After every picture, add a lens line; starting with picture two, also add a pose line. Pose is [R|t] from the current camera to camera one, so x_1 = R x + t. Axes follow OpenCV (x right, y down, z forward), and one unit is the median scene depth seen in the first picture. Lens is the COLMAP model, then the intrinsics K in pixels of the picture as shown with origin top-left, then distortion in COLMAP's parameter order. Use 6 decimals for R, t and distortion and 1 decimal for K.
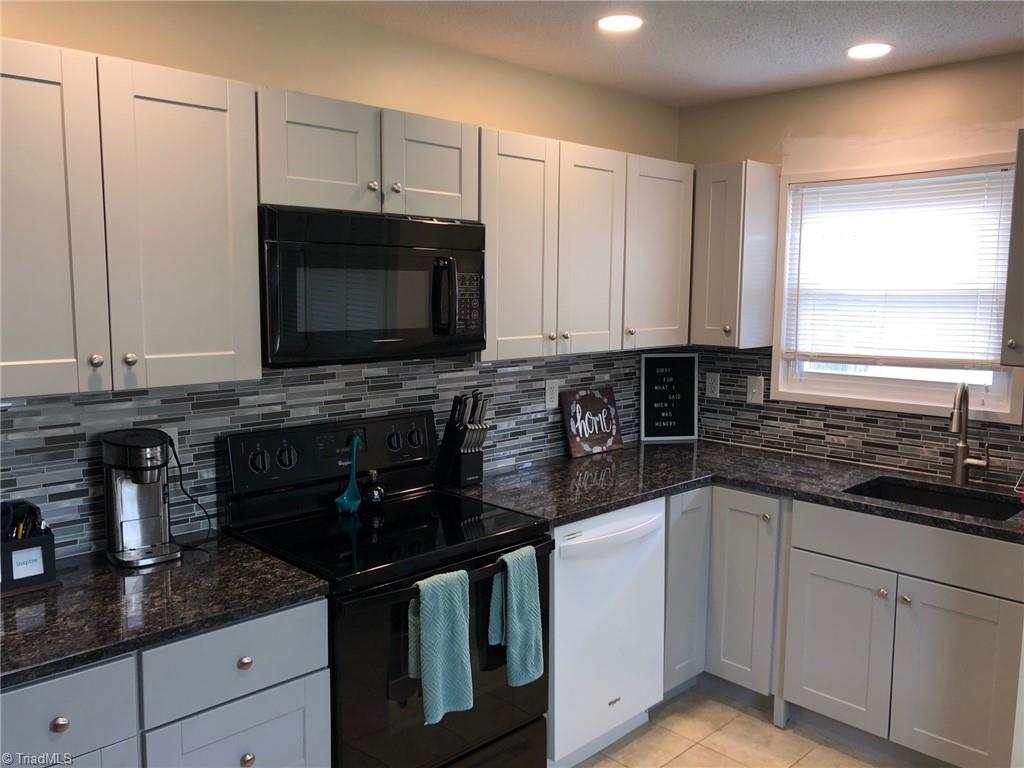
lens RADIAL K [[832.9, 0, 510.5], [0, 832.9, 375.7], [0, 0, 1]] dist [0.001855, -0.004972]
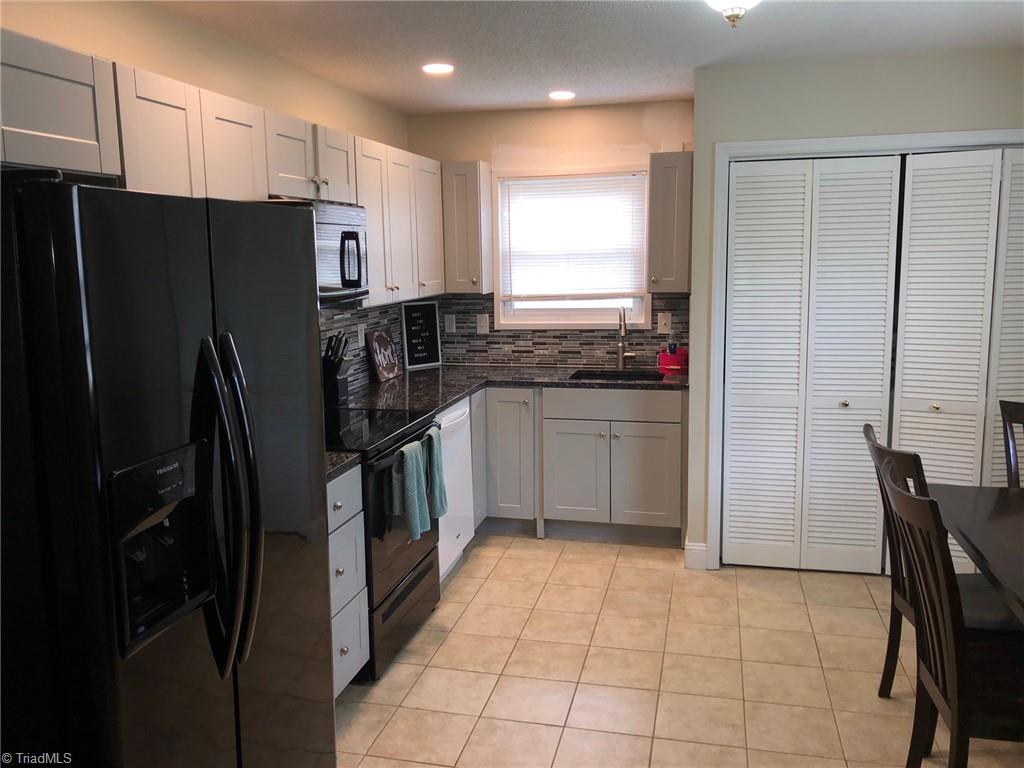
lens RADIAL K [[841.7, 0, 512.0], [0, 841.7, 384.0], [0, 0, 1]] dist [0.013543, -0.004829]
pose [[0.838399, -0.102934, 0.535250, -0.463626], [0.078811, 0.994580, 0.067819, 0.026733], [-0.539330, -0.014676, 0.841967, -0.241534]]
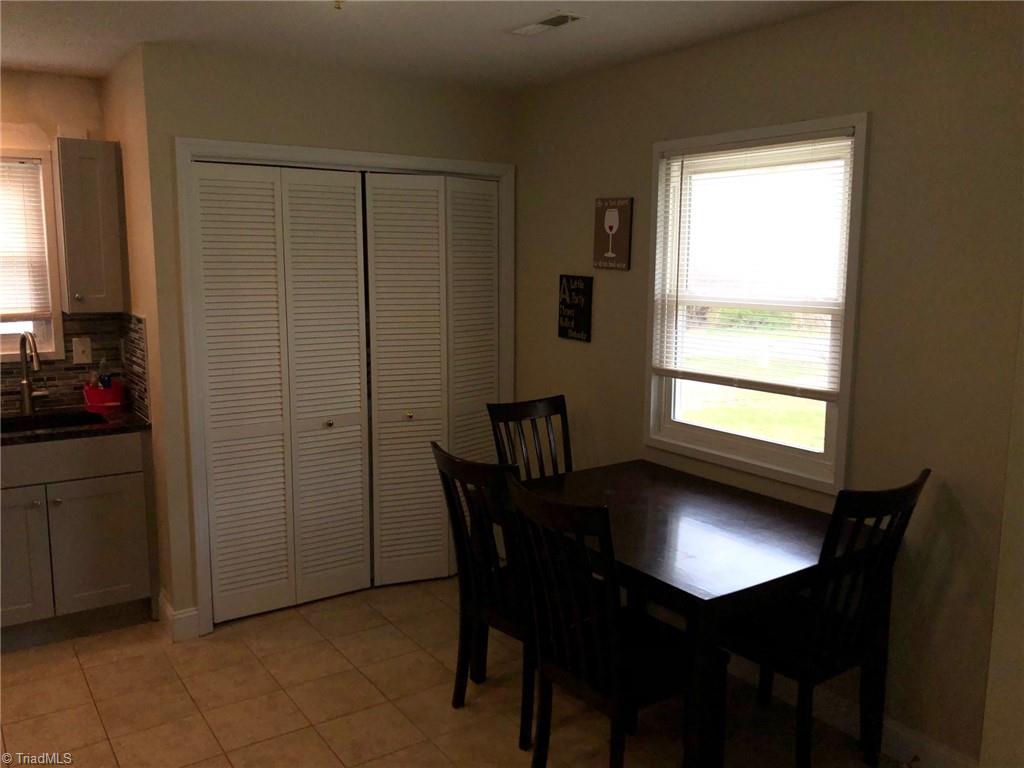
lens RADIAL K [[841.7, 0, 512.0], [0, 841.7, 384.0], [0, 0, 1]] dist [0.013543, -0.004829]
pose [[0.150878, -0.151776, 0.976831, -0.515066], [0.099165, 0.985483, 0.137804, -0.014520], [-0.983566, 0.076076, 0.163739, 0.065477]]
